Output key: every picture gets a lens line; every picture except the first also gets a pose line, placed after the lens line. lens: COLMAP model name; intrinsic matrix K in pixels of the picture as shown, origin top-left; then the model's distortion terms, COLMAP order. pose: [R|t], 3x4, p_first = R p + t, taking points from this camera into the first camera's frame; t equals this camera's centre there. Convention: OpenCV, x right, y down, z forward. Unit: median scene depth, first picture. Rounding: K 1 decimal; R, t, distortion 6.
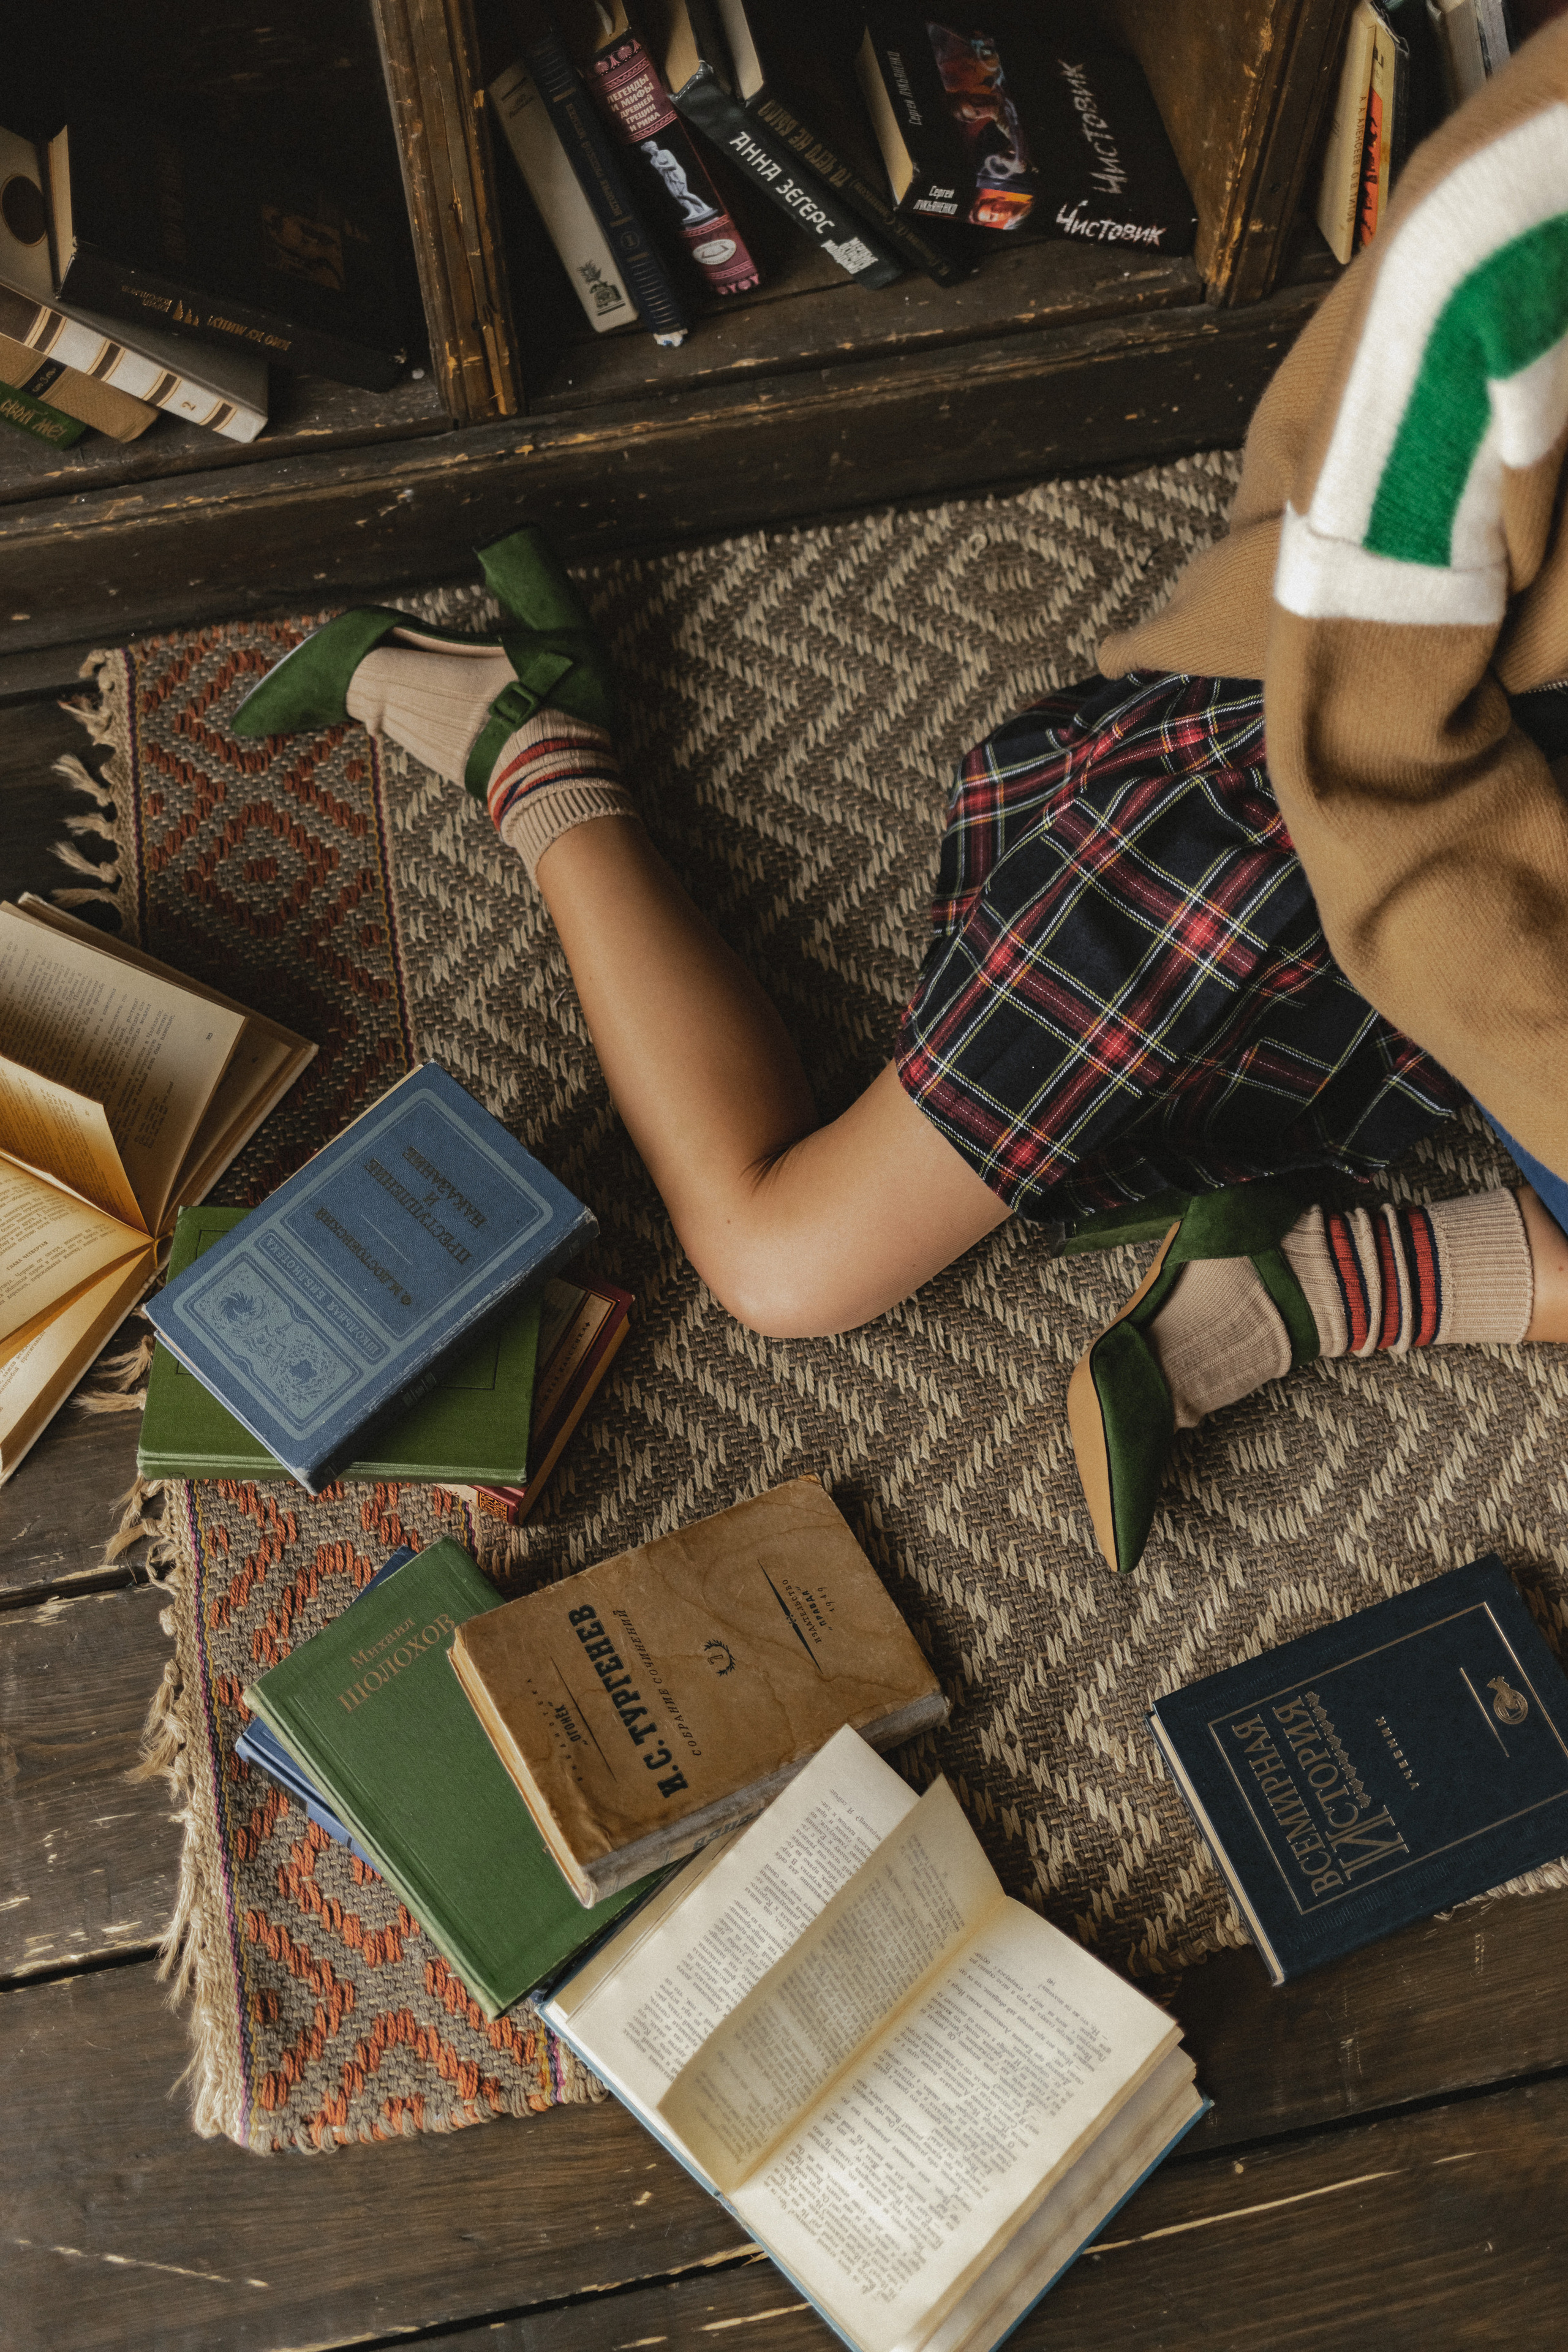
lens RADIAL K [[2312.4, 0, 784.0], [0, 2312.4, 1176.0], [0, 0, 1]] dist [-0.000255, 0.010373]
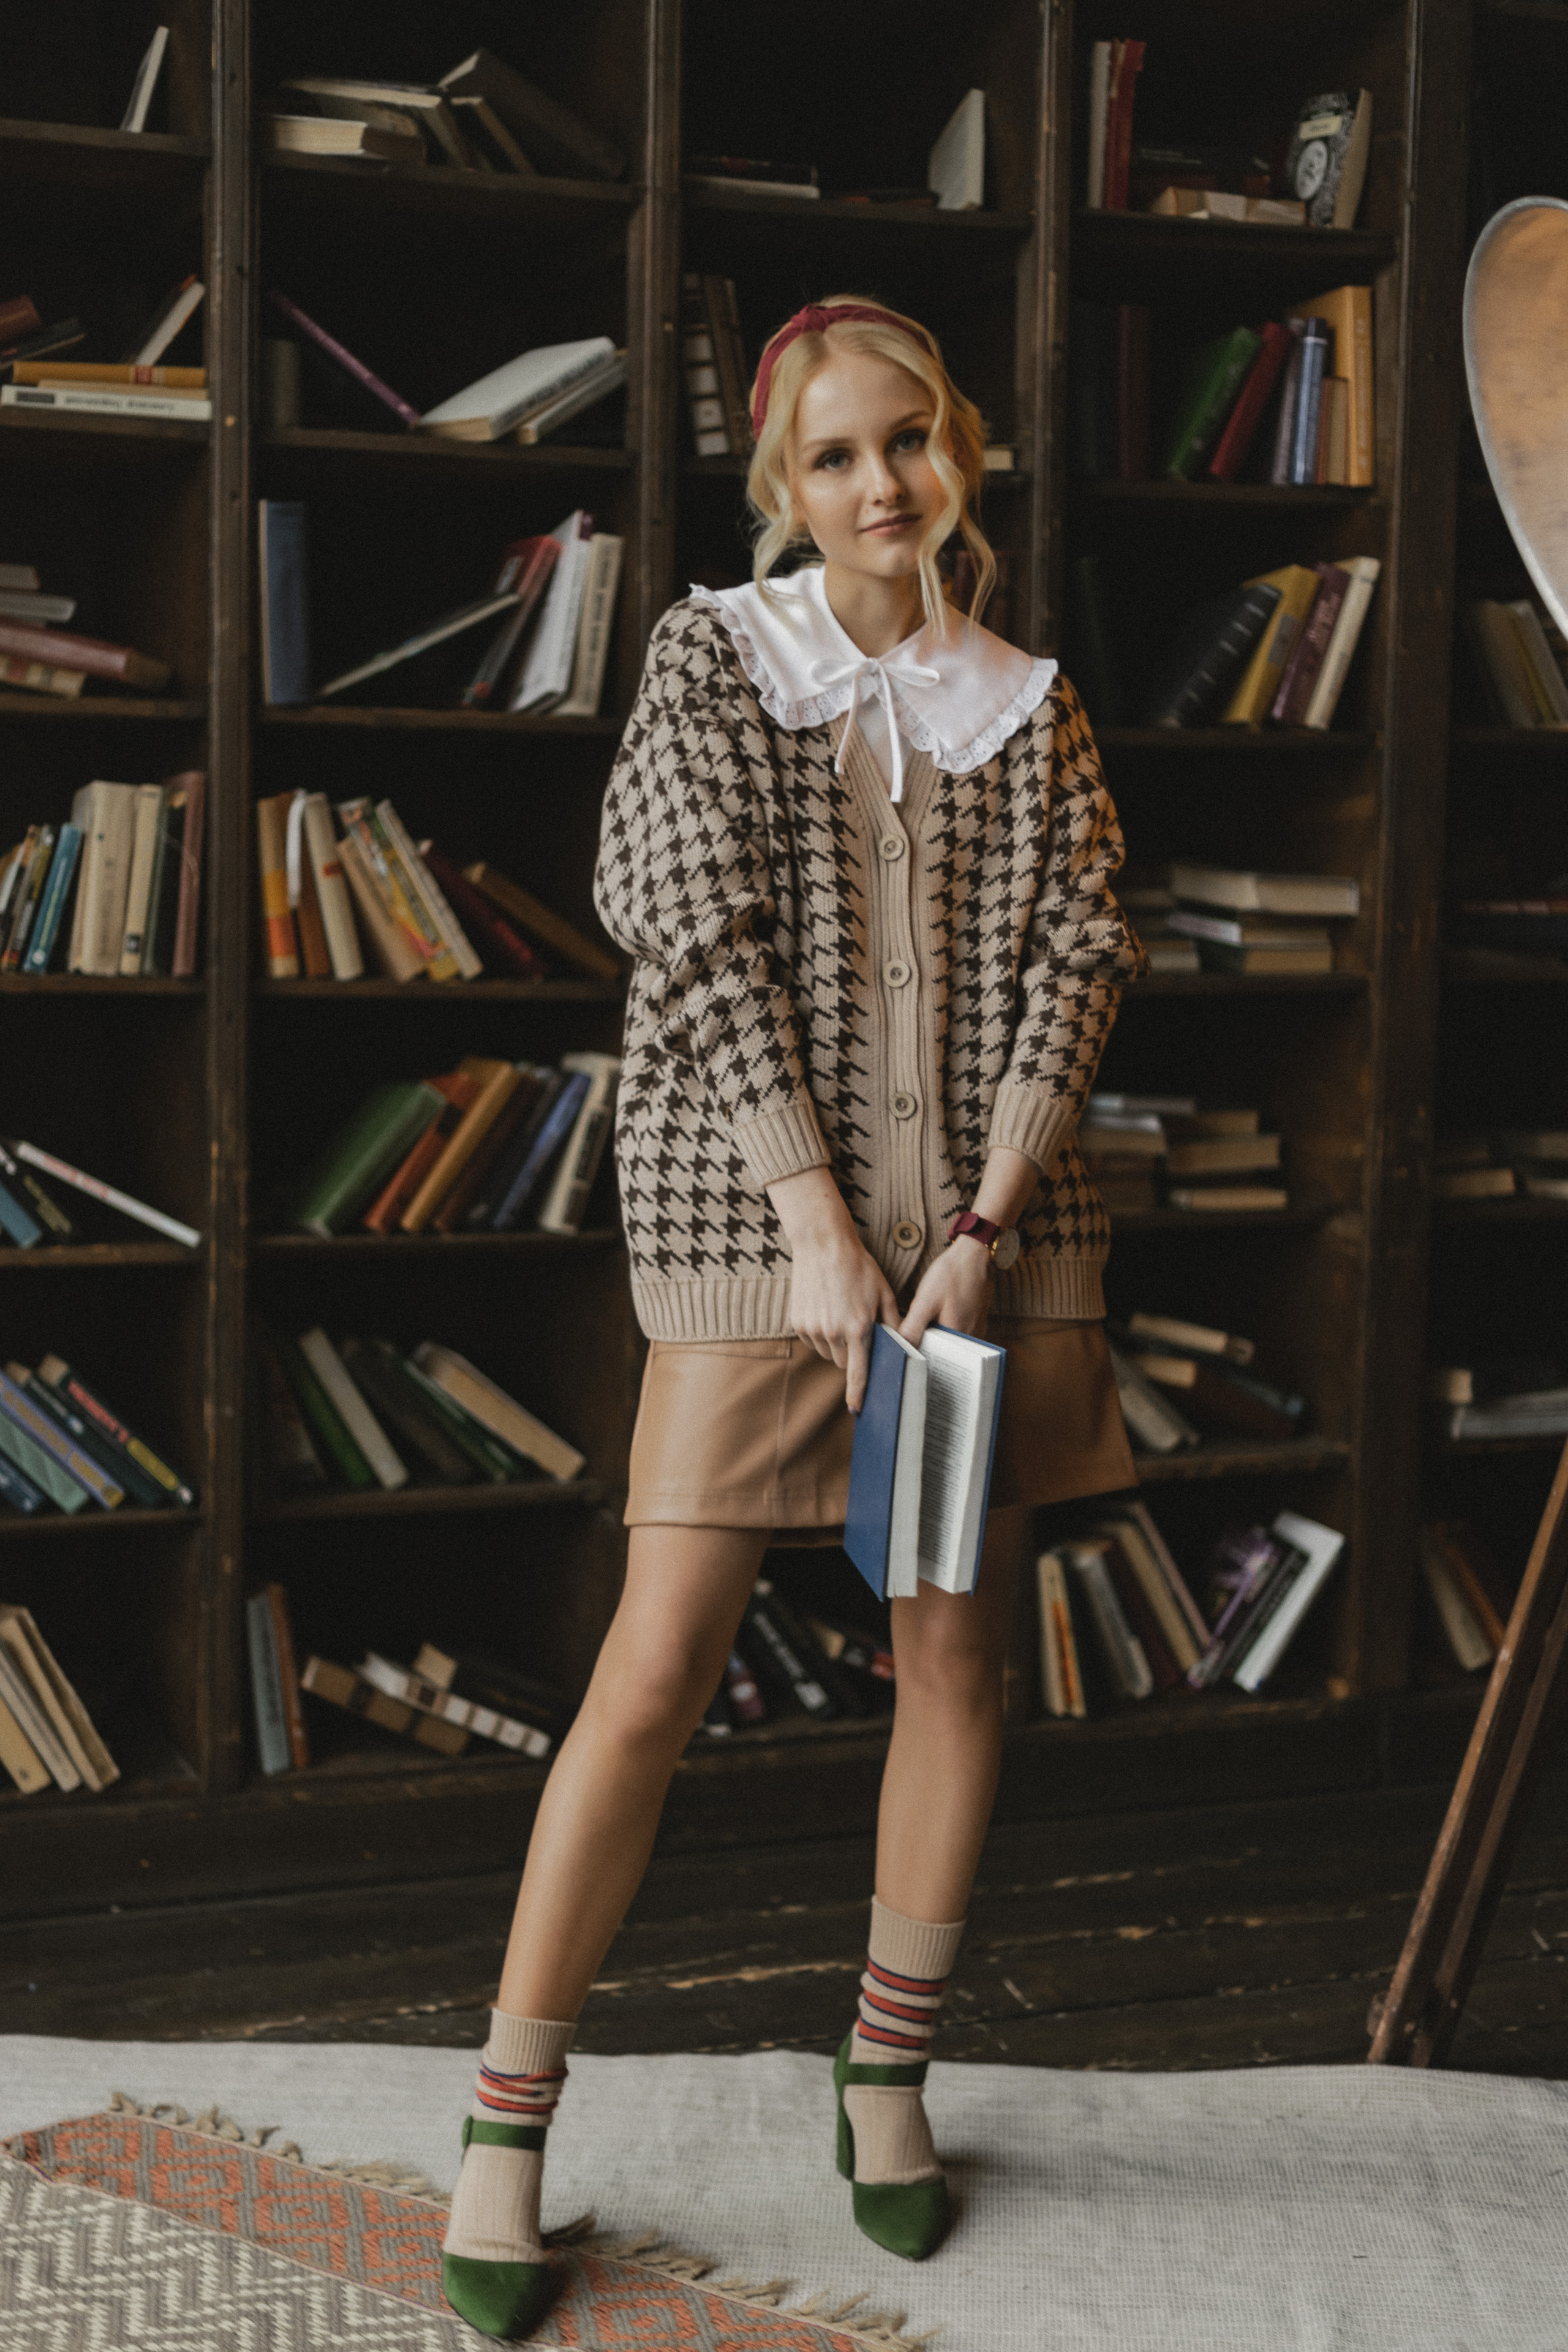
lens RADIAL K [[3436.1, 0, 784.0], [0, 3436.1, 1176.0], [0, 0, 1]] dist [0.028146, -0.022730]
pose [[0.987984, 0.015095, 0.153814, -0.456511], [0.125532, 0.502178, -0.855605, 1.901096], [-0.090158, 0.864633, 0.494249, -0.820647]]
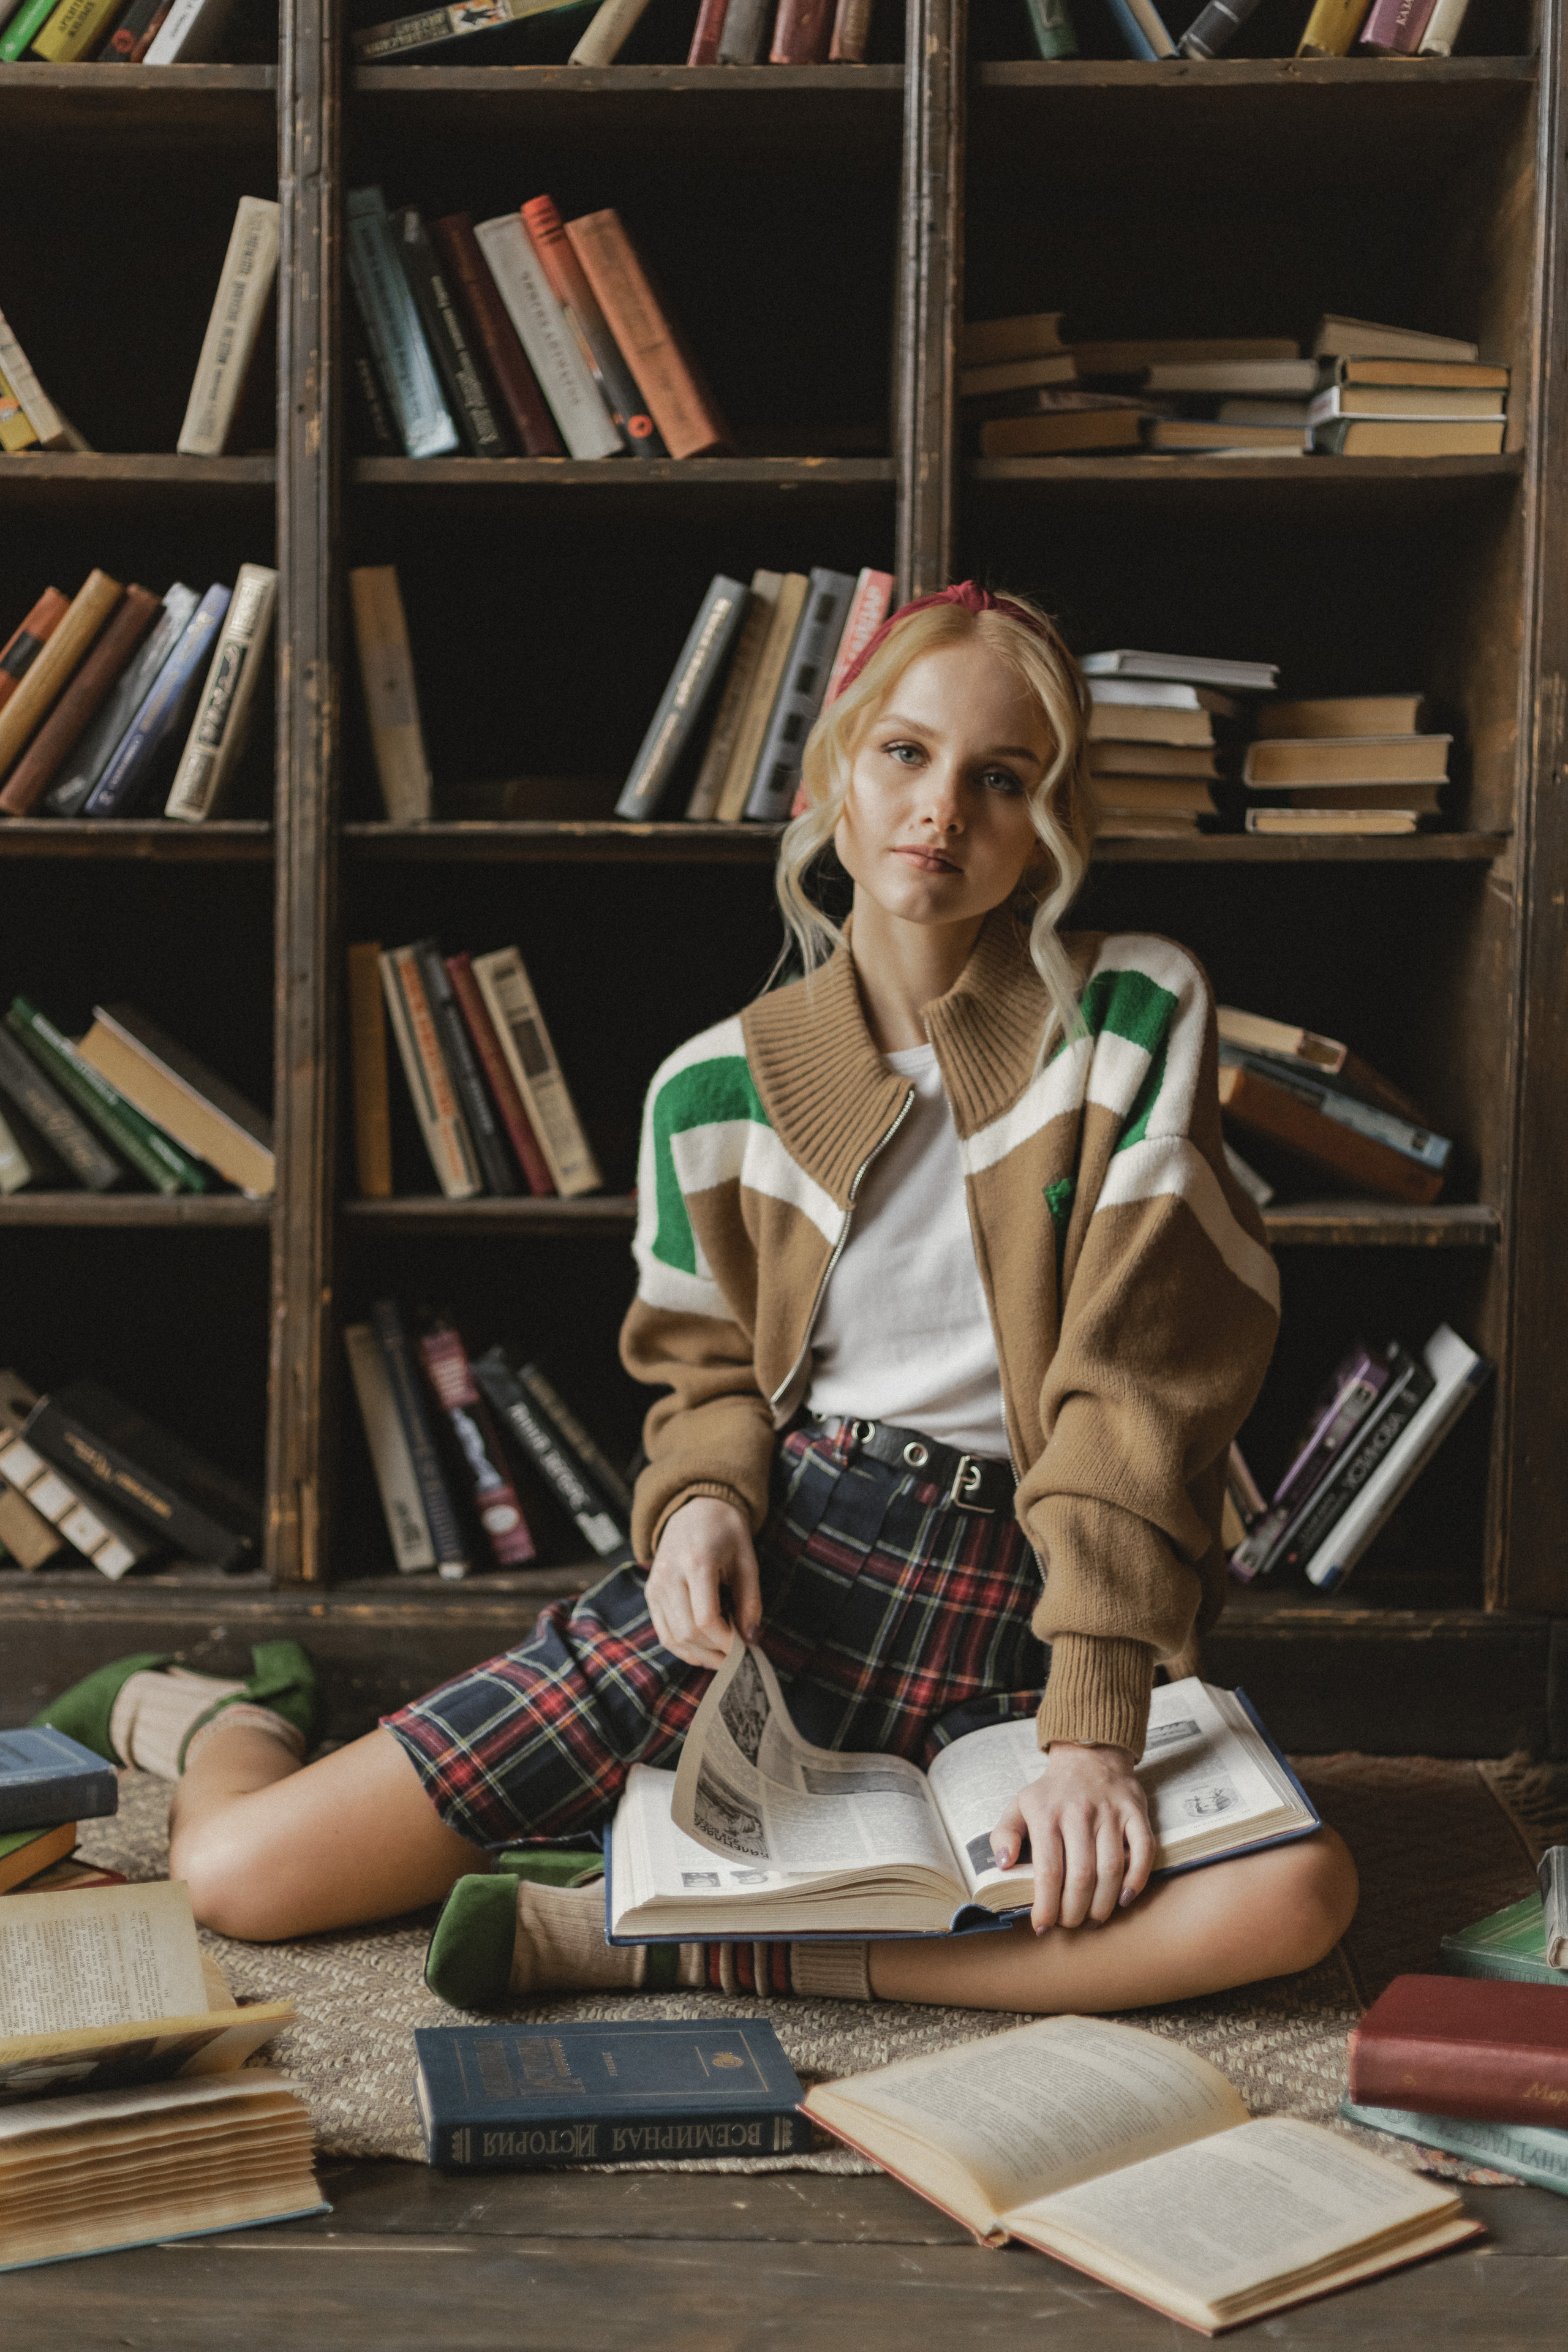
lens RADIAL K [[3681.8, 0, 784.0], [0, 3681.8, 1176.0], [0, 0, 1]] dist [0.010287, 0.003804]
pose [[0.970506, 0.044149, -0.237000, 0.632743], [-0.227680, 0.491006, -0.840878, 1.265557], [0.079245, 0.870037, 0.486576, -0.183170]]
